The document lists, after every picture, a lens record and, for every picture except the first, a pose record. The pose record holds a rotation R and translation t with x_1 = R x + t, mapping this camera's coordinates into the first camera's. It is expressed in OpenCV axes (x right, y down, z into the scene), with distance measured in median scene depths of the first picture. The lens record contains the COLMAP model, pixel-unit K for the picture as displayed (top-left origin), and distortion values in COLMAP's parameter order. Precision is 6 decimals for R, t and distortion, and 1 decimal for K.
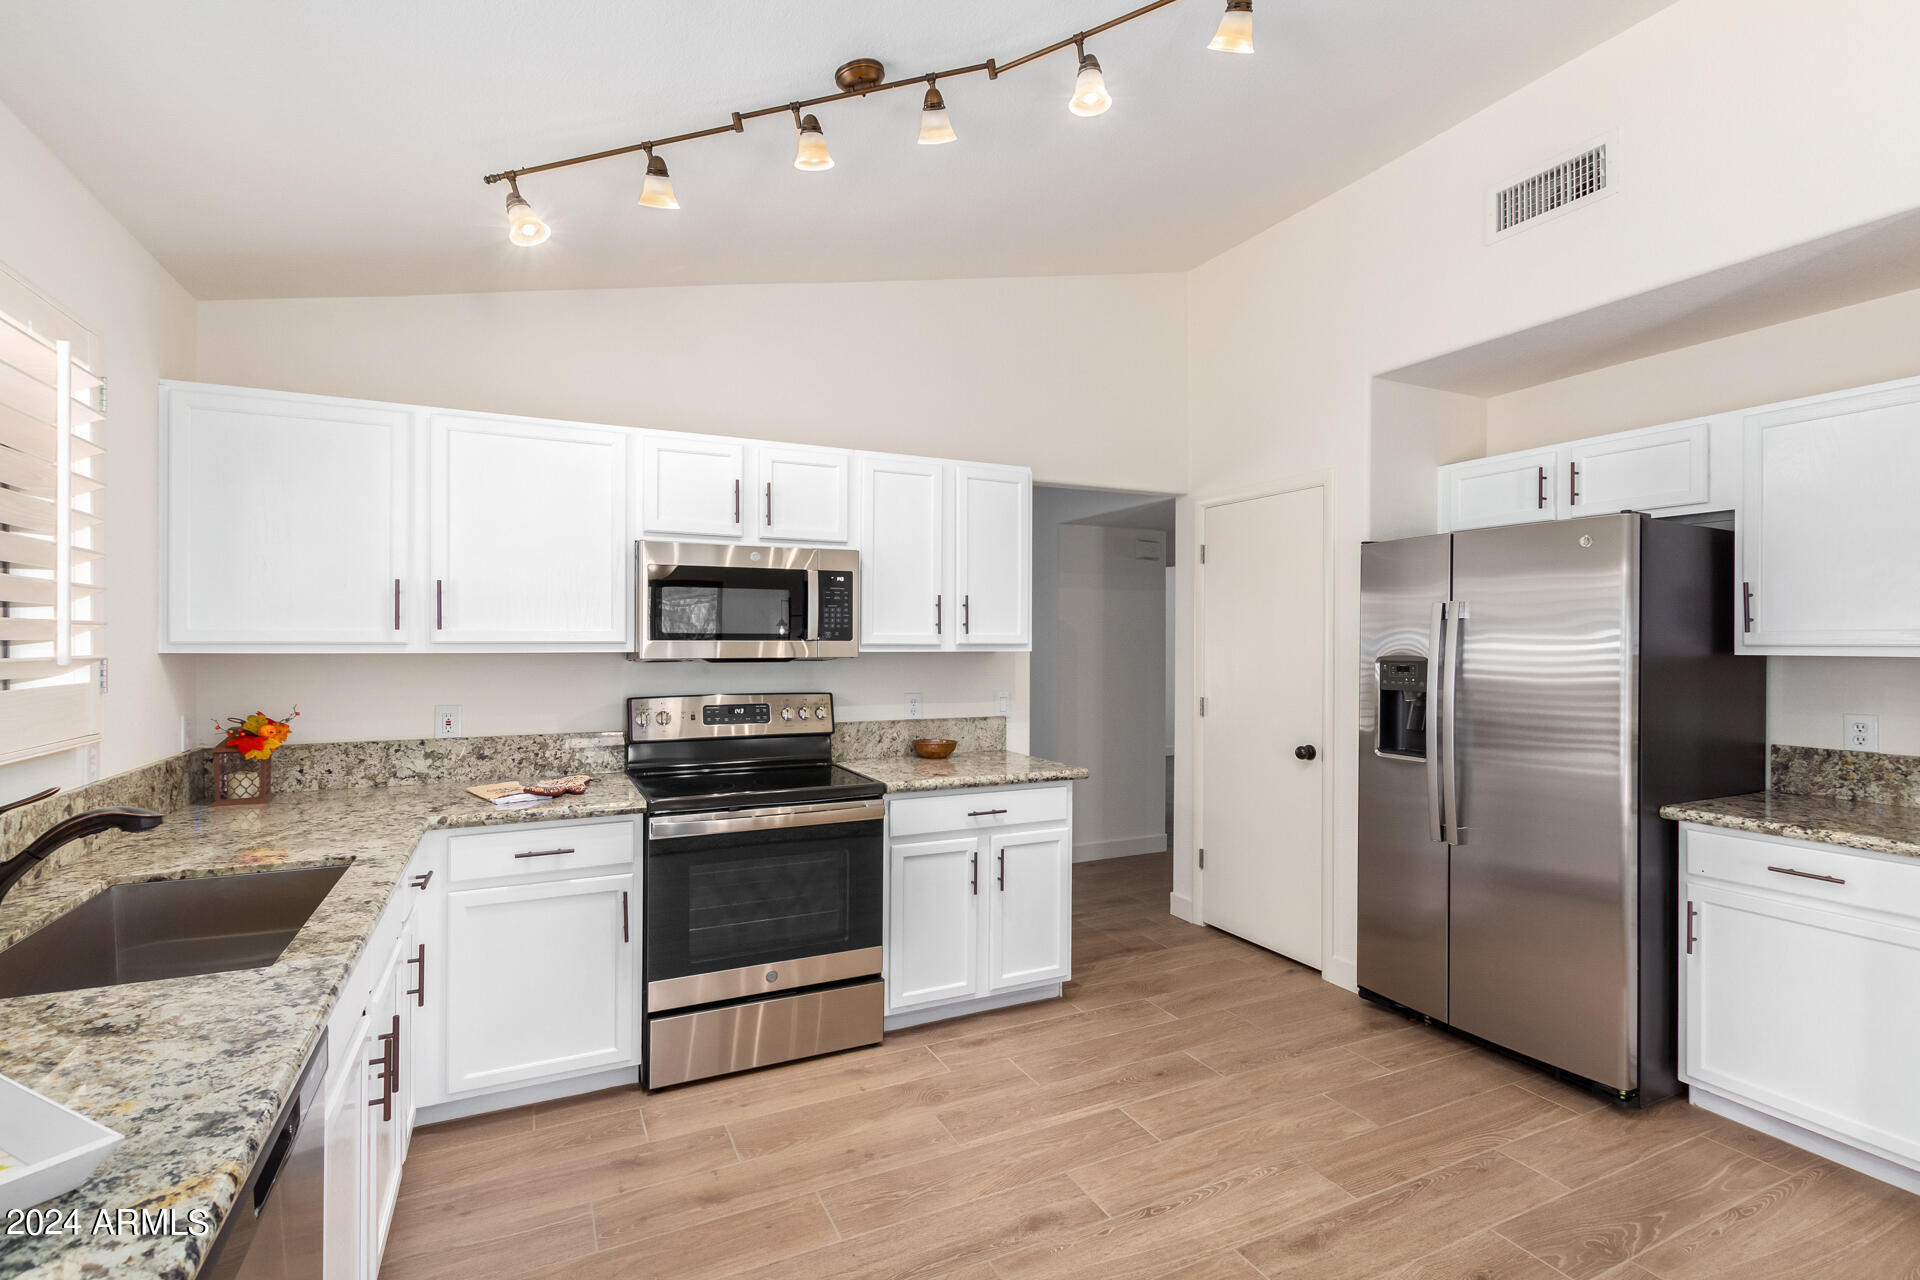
lens RADIAL K [[872.6, 0, 975.2], [0, 872.6, 637.8], [0, 0, 1]] dist [0.000567, -0.000313]
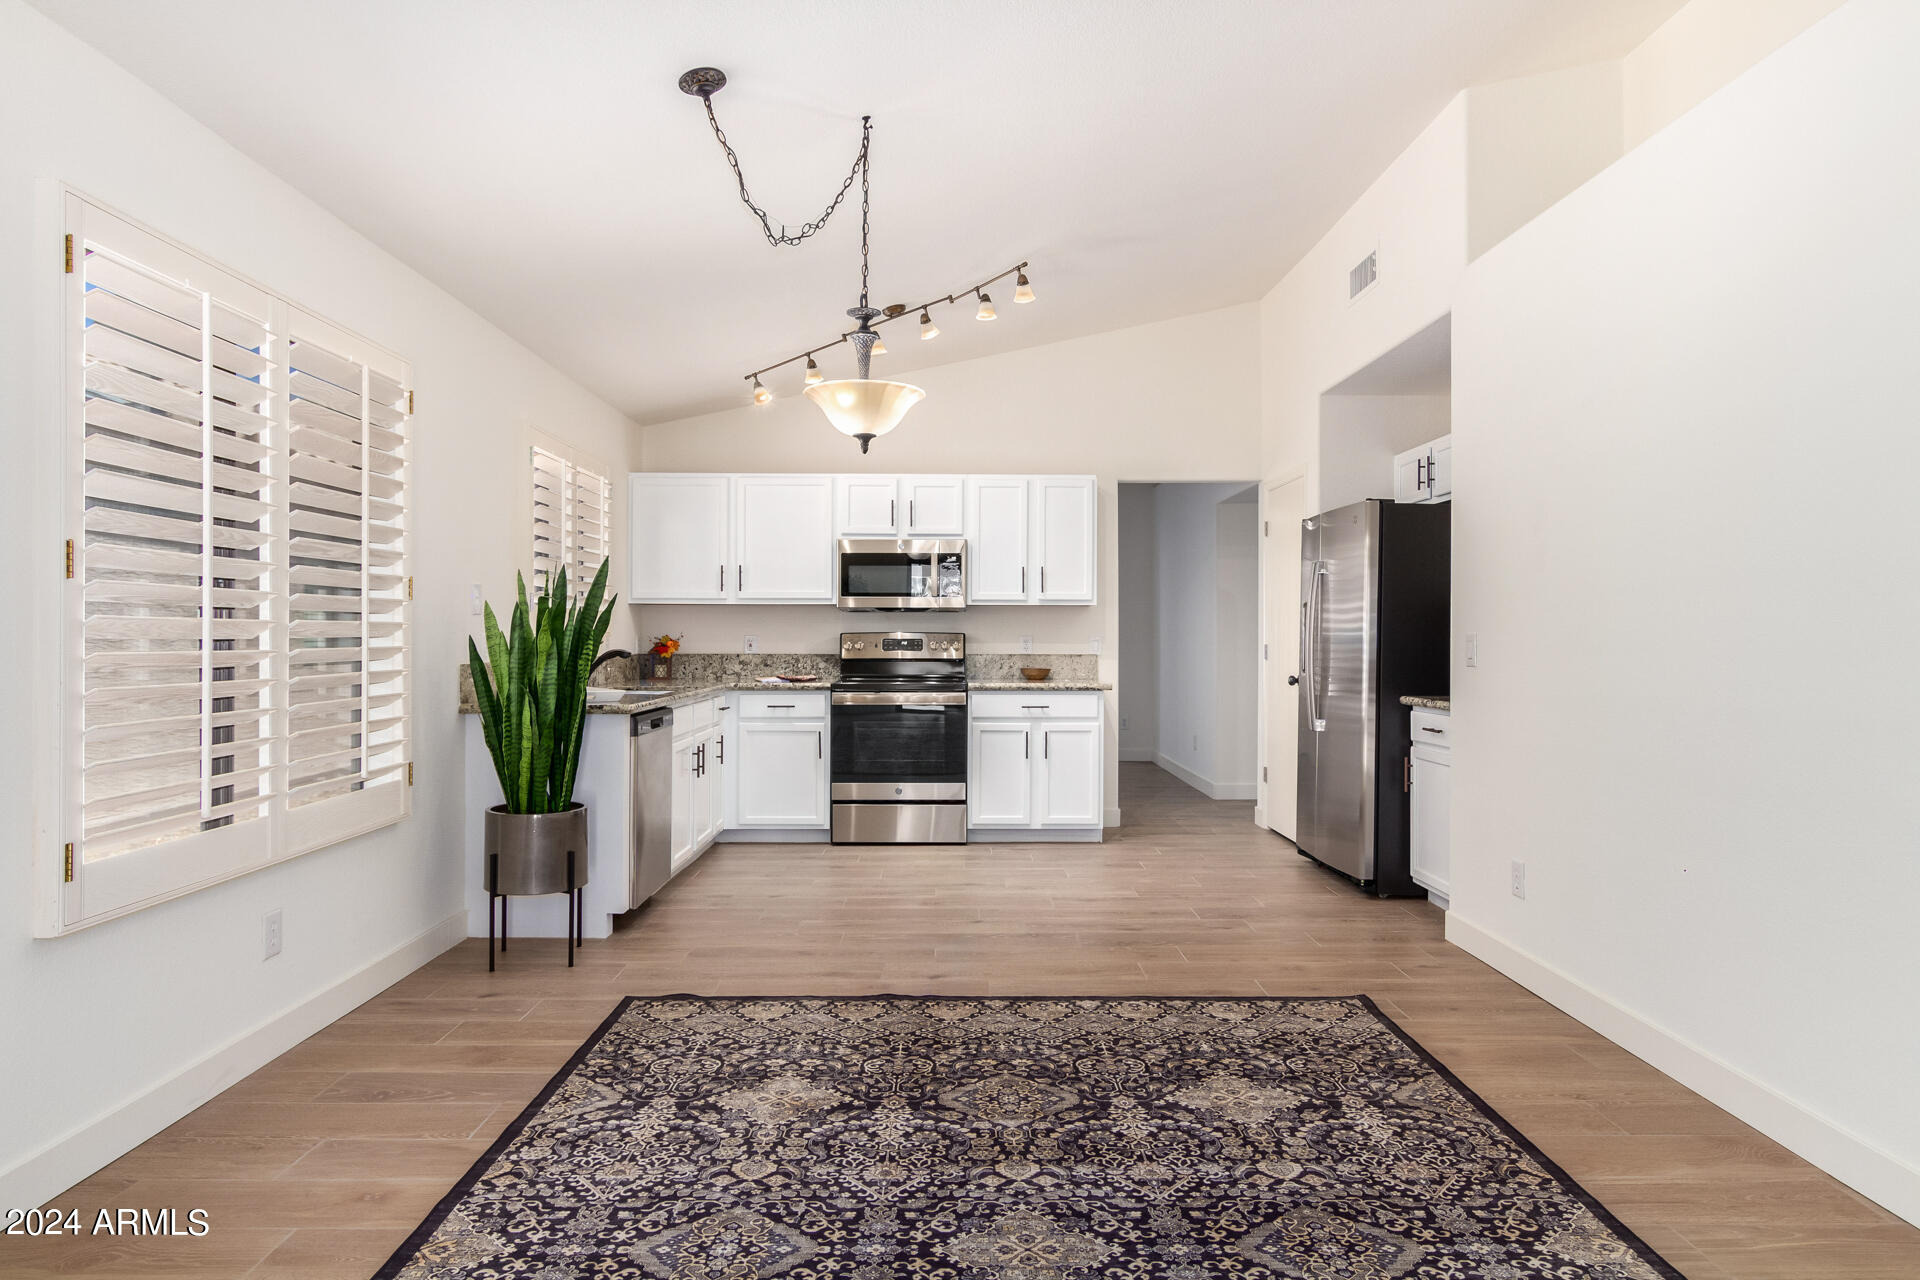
lens RADIAL K [[1143.8, 0, 970.9], [0, 1143.8, 637.6], [0, 0, 1]] dist [0.001890, 0.000701]
pose [[0.907698, 0.001383, -0.419621, 0.793502], [0.000494, 0.999990, 0.004364, 0.072549], [0.419623, -0.004169, 0.907689, -0.931681]]
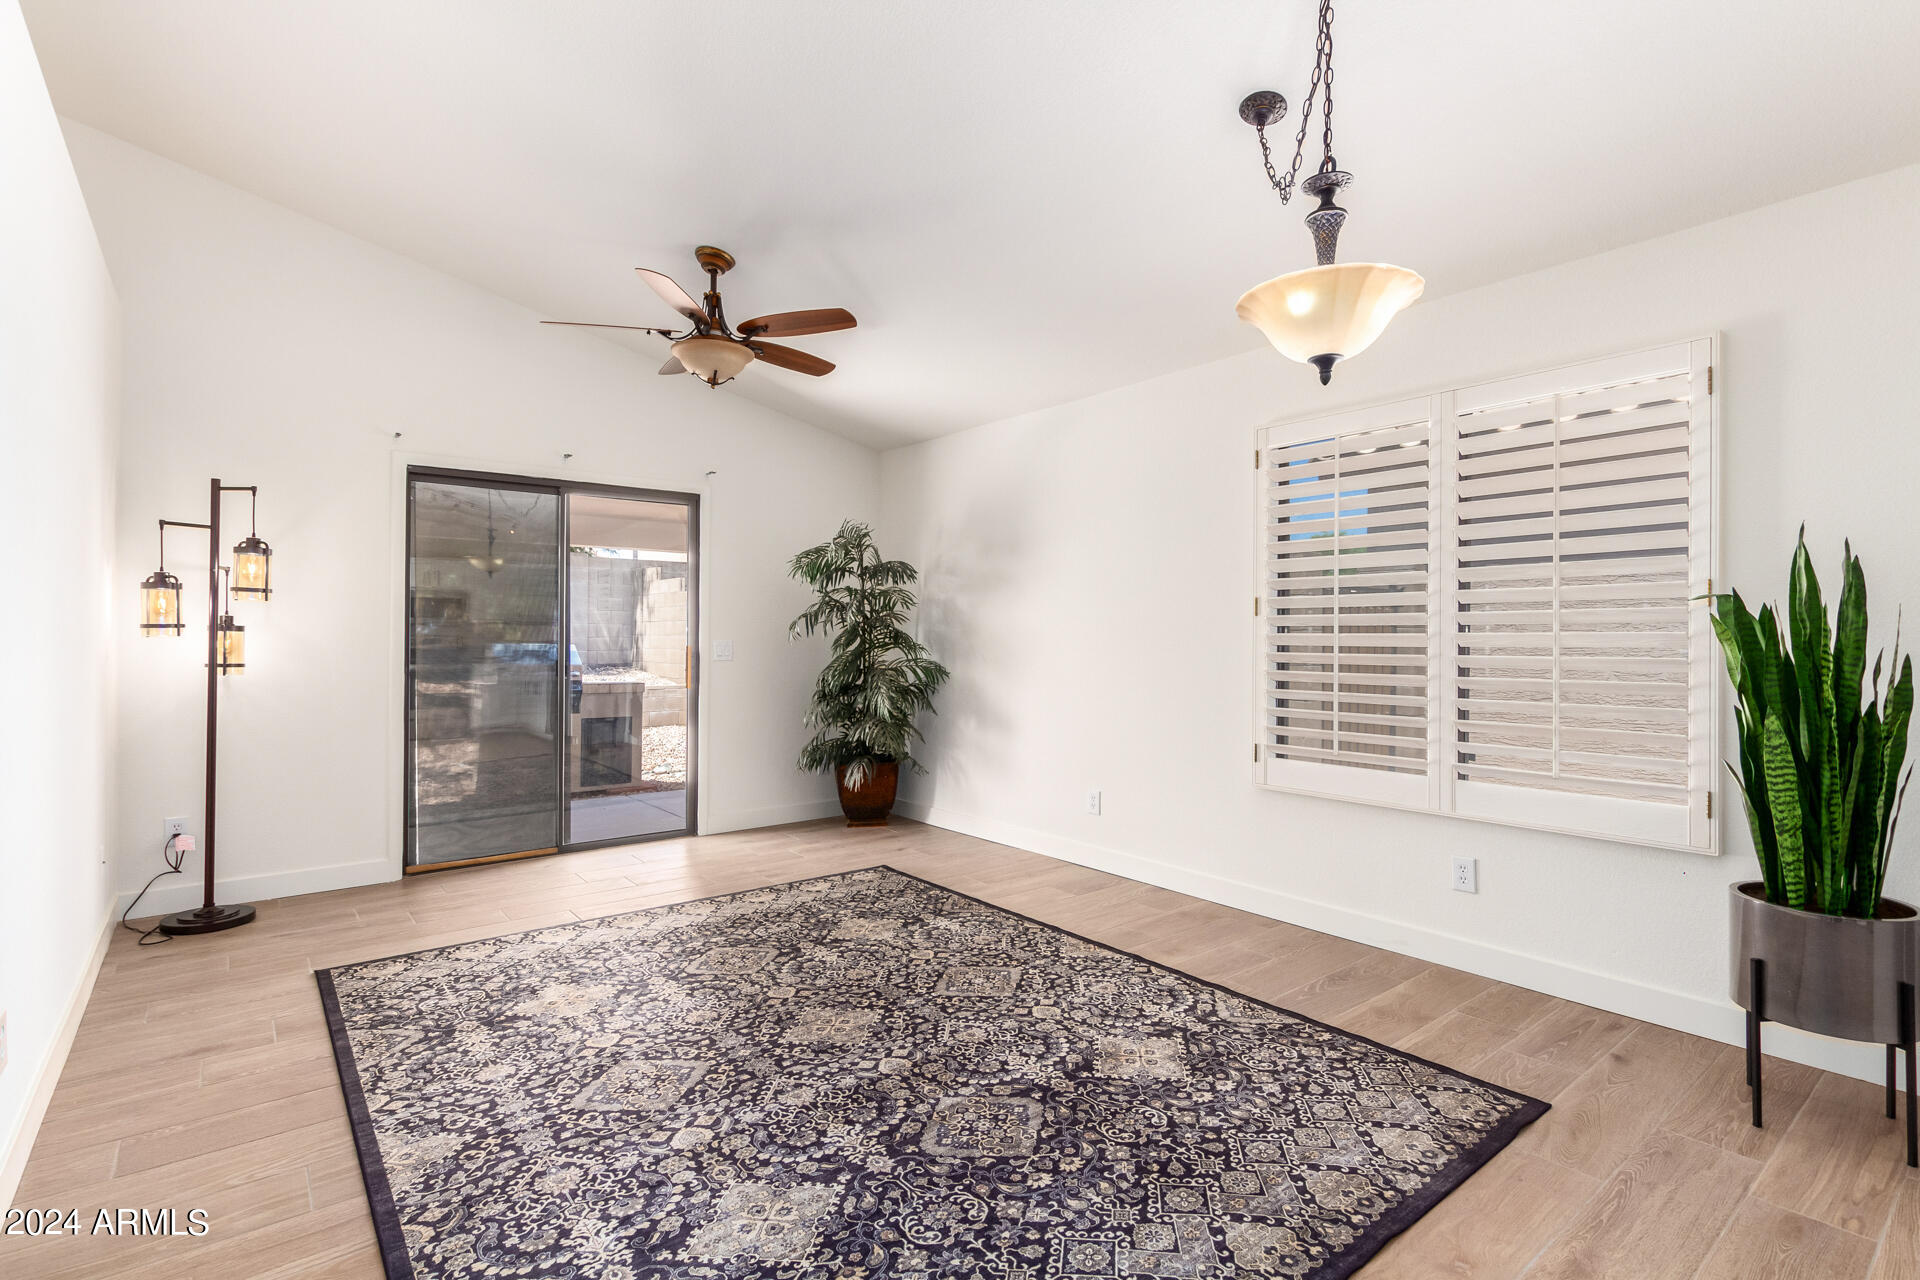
lens RADIAL K [[900.8, 0, 956.0], [0, 900.8, 637.8], [0, 0, 1]] dist [0.010322, 0.000216]
pose [[-0.975641, -0.006690, -0.219273, 0.603015], [-0.005552, 0.999968, -0.005803, 0.075893], [0.219305, -0.004444, -0.975646, 0.668229]]
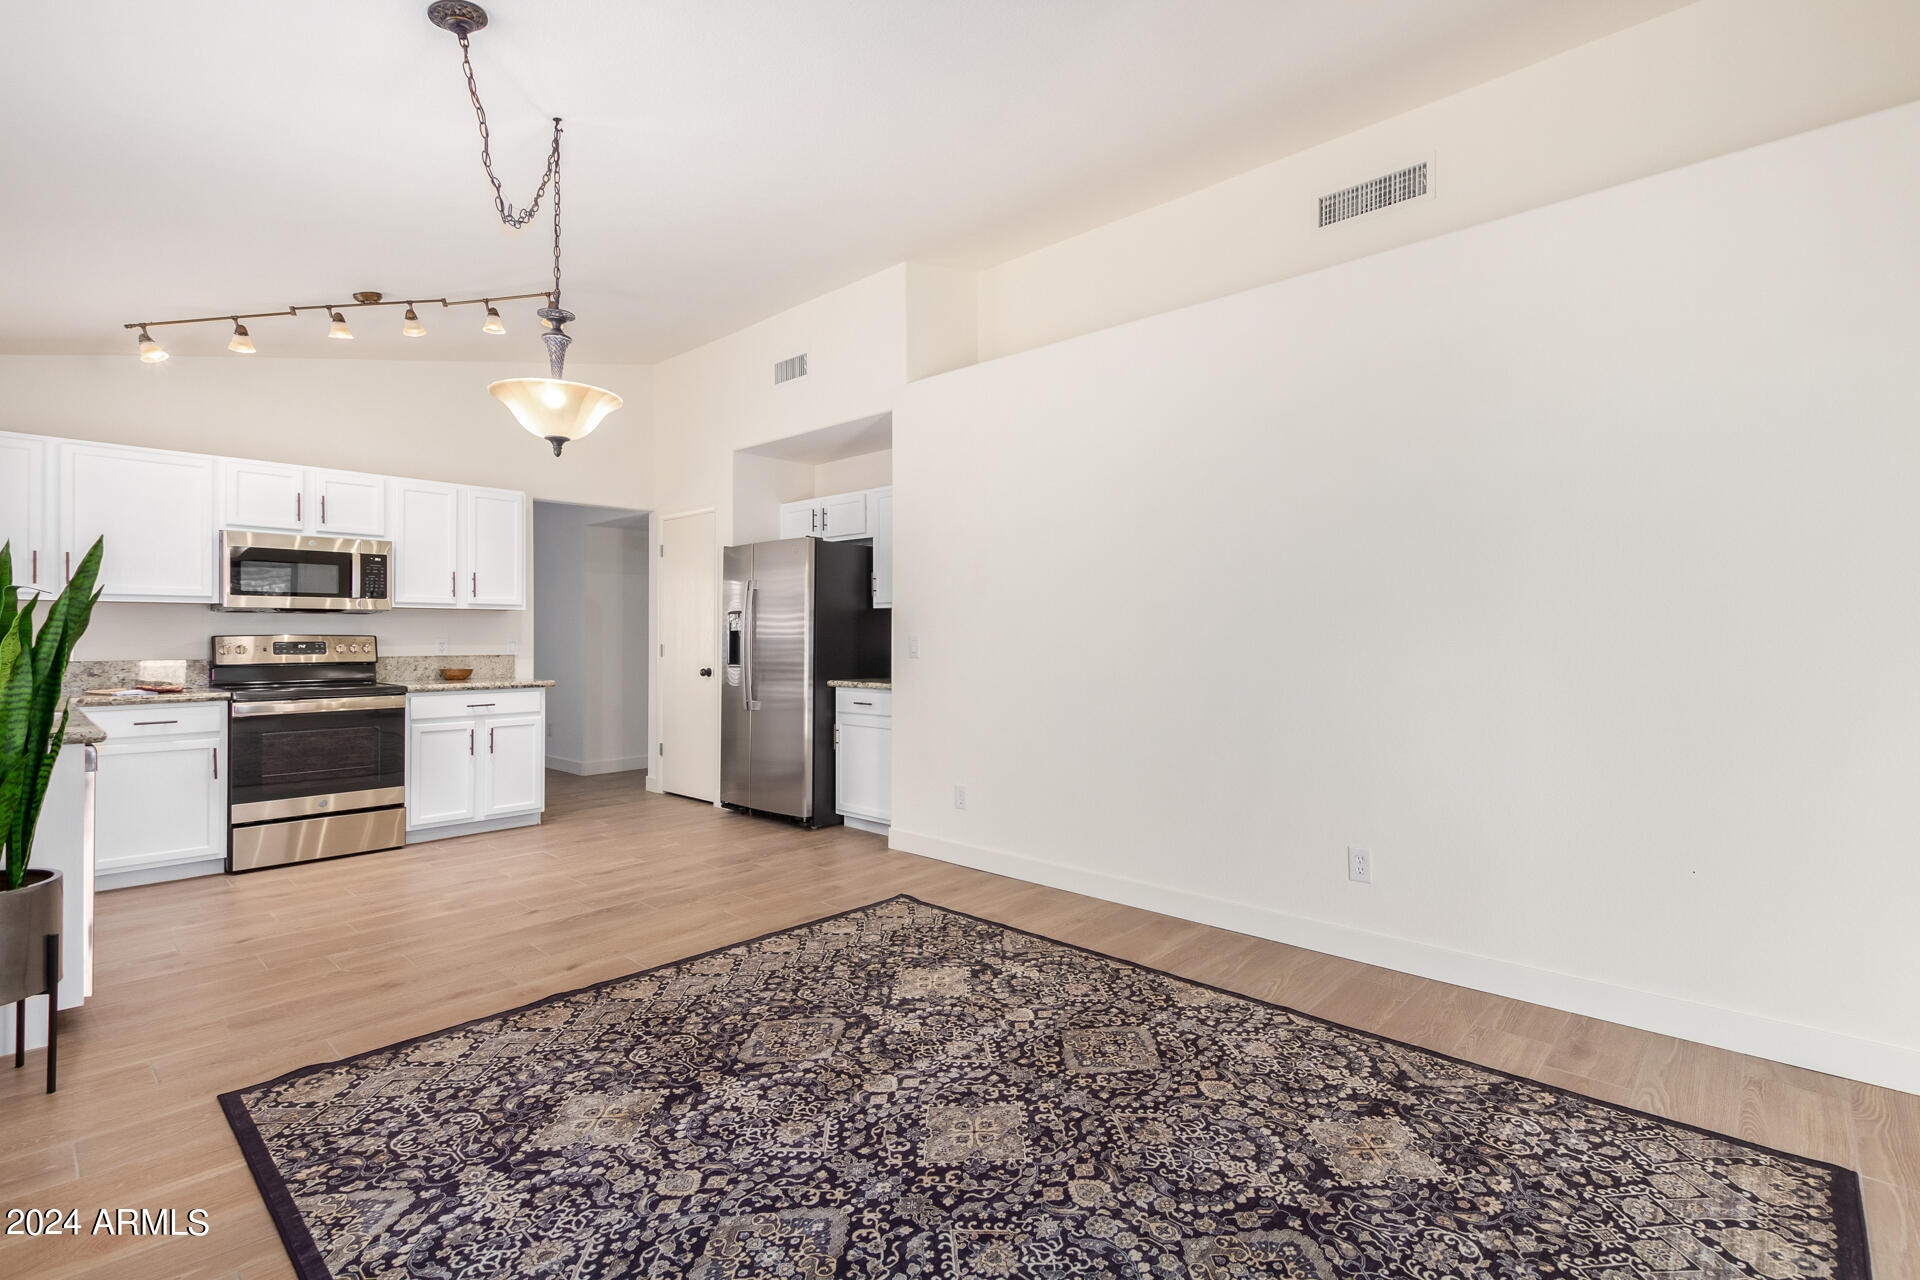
lens RADIAL K [[876.7, 0, 960.0], [0, 876.7, 640.0], [0, 0, 1]] dist [0.004046, -0.001188]
pose [[0.931165, -0.003774, 0.364578, 0.258161], [0.001054, 0.999970, 0.007658, 0.070052], [-0.364596, -0.006747, 0.931141, -0.898046]]
